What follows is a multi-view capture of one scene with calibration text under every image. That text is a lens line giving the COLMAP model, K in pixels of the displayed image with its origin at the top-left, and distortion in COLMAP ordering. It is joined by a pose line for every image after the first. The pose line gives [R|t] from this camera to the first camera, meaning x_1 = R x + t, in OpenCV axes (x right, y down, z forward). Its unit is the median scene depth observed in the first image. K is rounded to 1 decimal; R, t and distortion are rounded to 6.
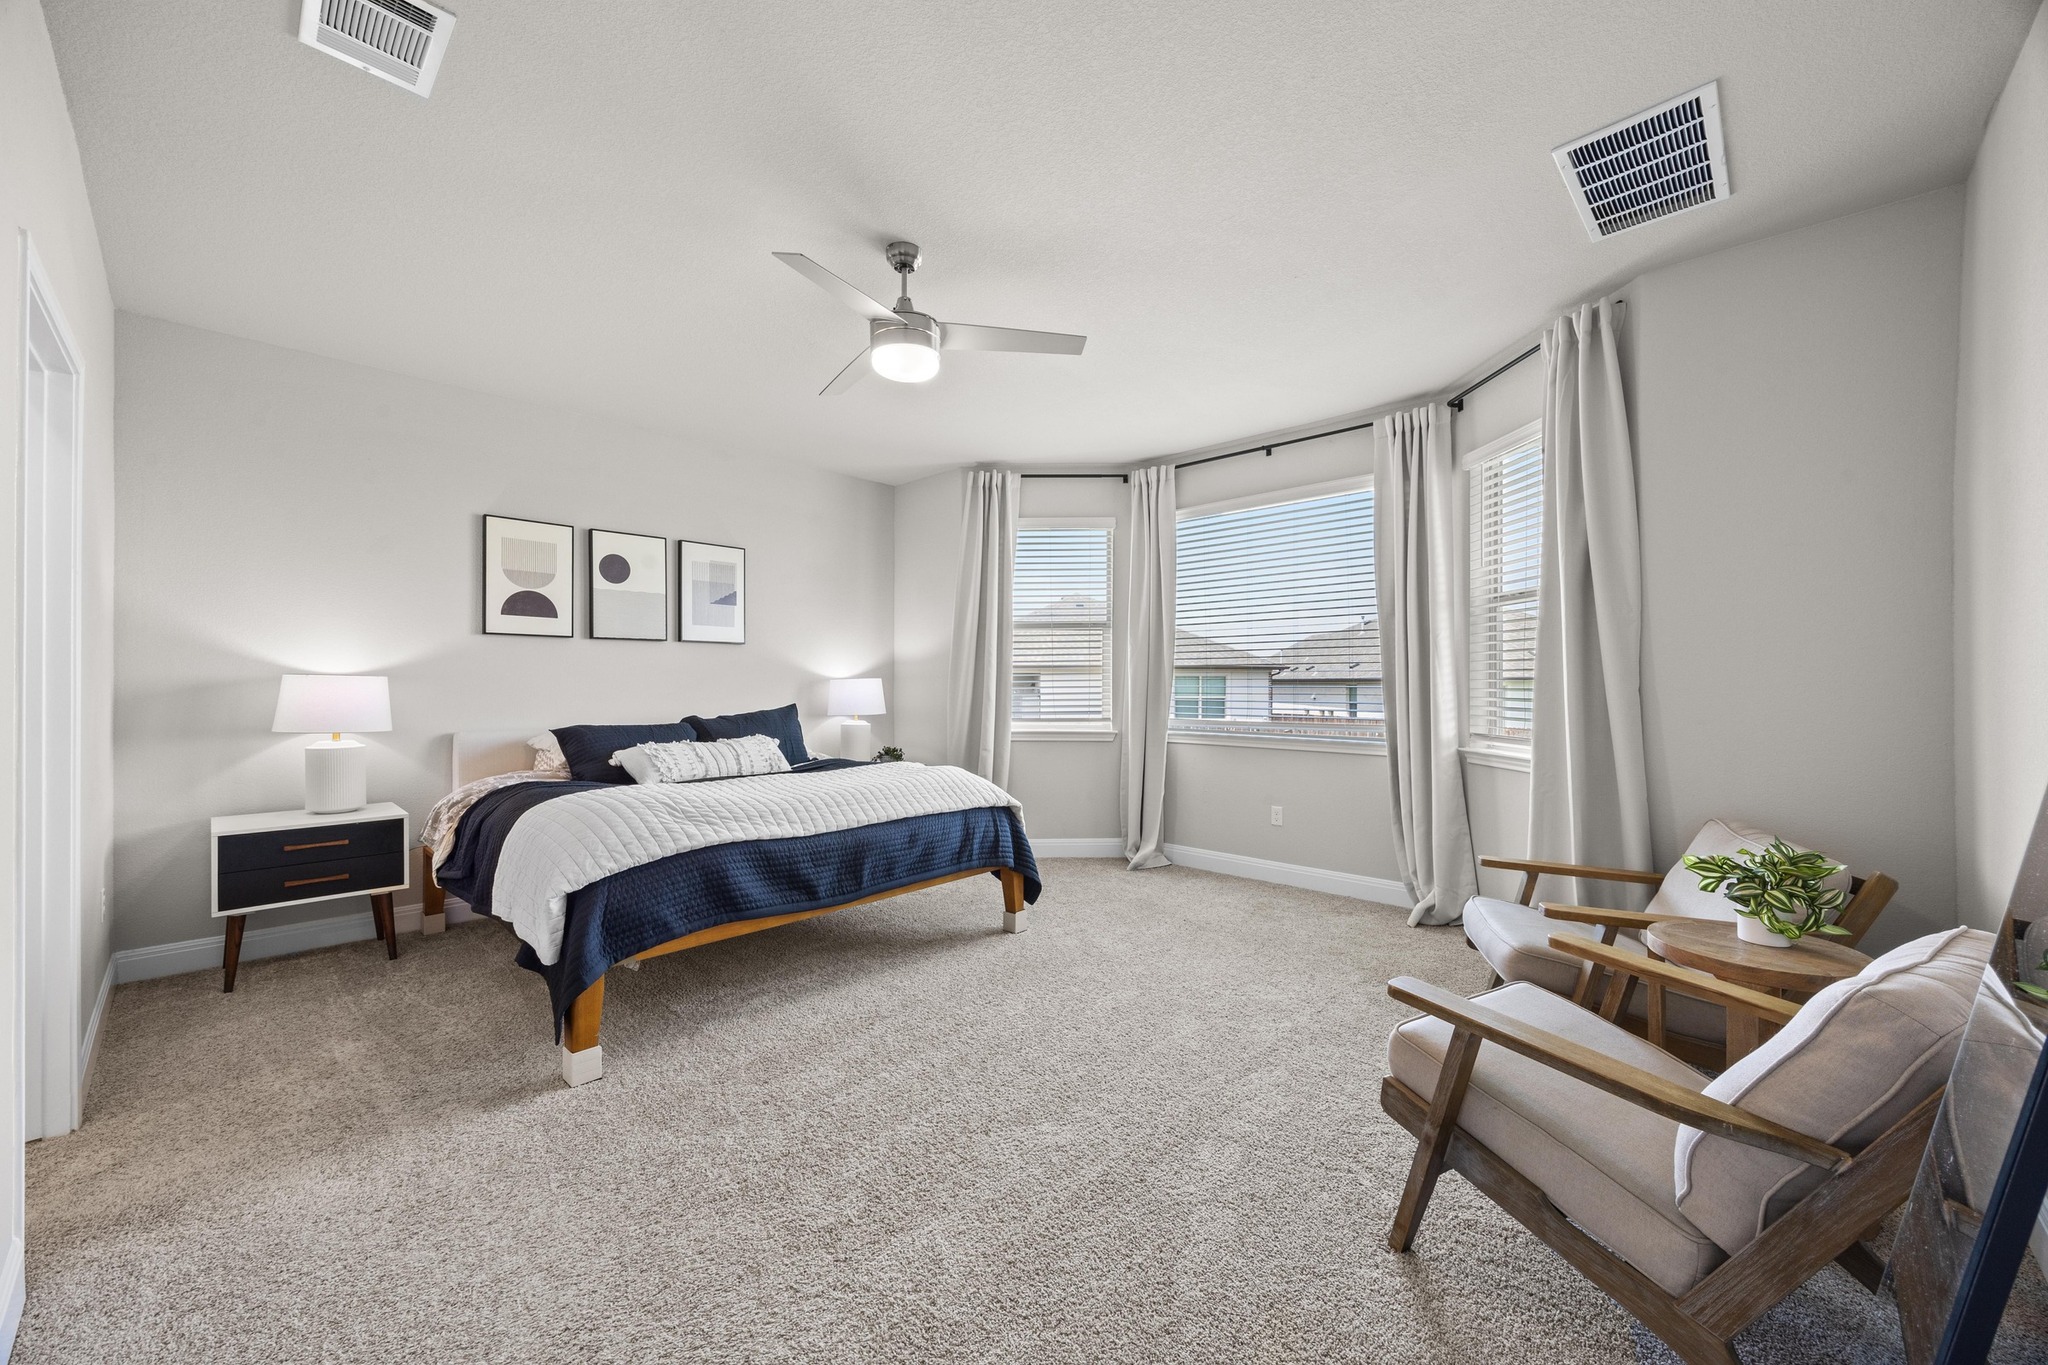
lens RADIAL K [[778.3, 0, 1016.4], [0, 778.3, 679.0], [0, 0, 1]] dist [-0.002694, 0.000289]
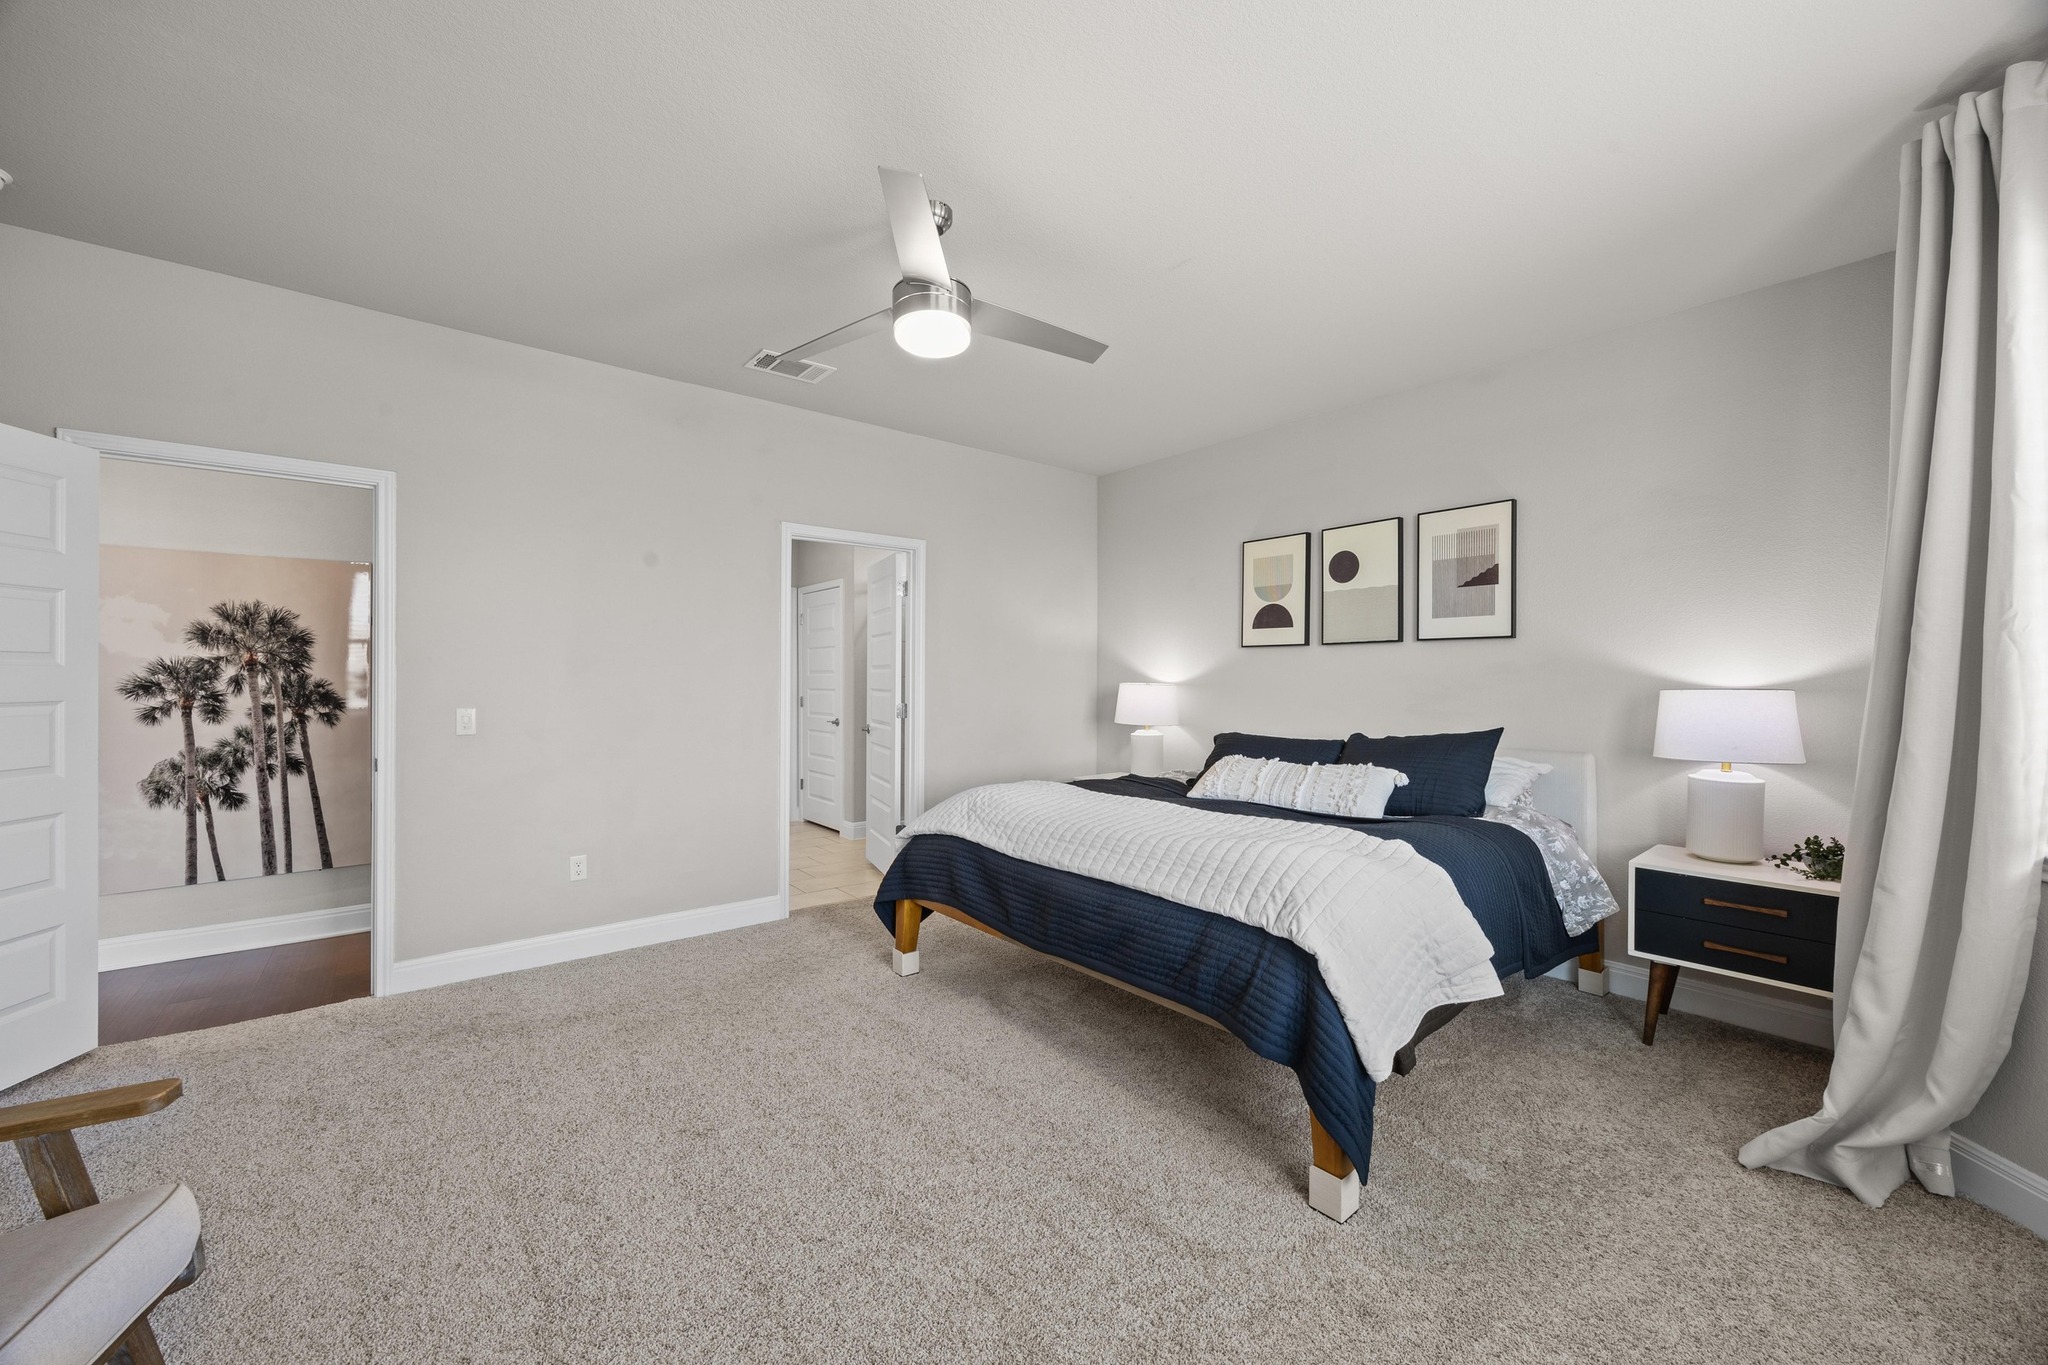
lens RADIAL K [[778.3, 0, 1016.4], [0, 778.3, 679.0], [0, 0, 1]] dist [-0.002694, 0.000289]
pose [[-0.129500, -0.010860, -0.991520, 0.394013], [-0.009872, 0.999905, -0.009662, 0.001289], [0.991530, 0.008537, -0.129595, 0.677216]]
